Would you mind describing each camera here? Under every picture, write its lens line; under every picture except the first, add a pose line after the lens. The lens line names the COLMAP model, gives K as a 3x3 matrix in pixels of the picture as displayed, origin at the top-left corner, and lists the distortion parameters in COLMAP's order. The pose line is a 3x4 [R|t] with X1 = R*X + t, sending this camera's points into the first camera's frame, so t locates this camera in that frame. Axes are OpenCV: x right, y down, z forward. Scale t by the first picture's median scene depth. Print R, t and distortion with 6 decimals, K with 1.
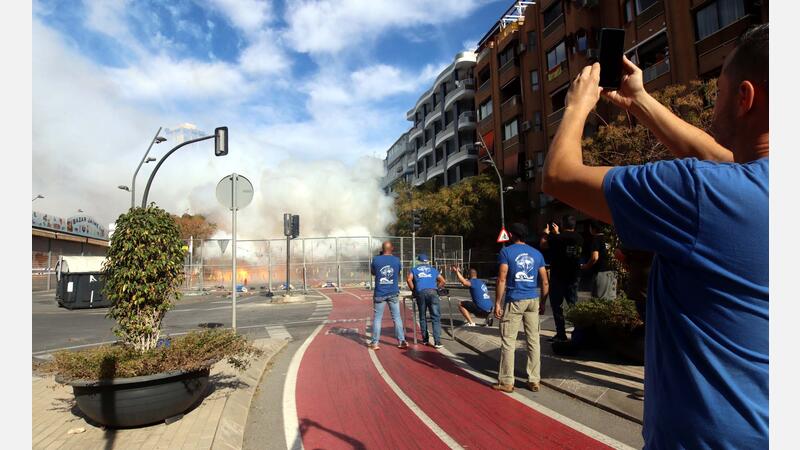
lens RADIAL K [[499.6, 0, 400.3], [0, 499.6, 223.0], [0, 0, 1]] dist [-0.003199, -0.000381]
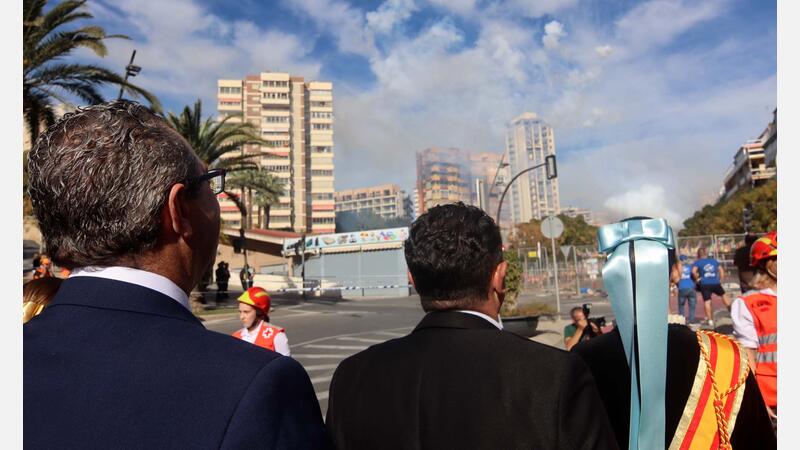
lens RADIAL K [[628.3, 0, 399.1], [0, 628.3, 224.3], [0, 0, 1]] dist [-0.004941, -0.003038]
pose [[0.809540, -0.076039, -0.582120, 0.217809], [0.087228, 0.996149, -0.008814, -0.045500], [0.580548, -0.043642, 0.813055, -0.453856]]
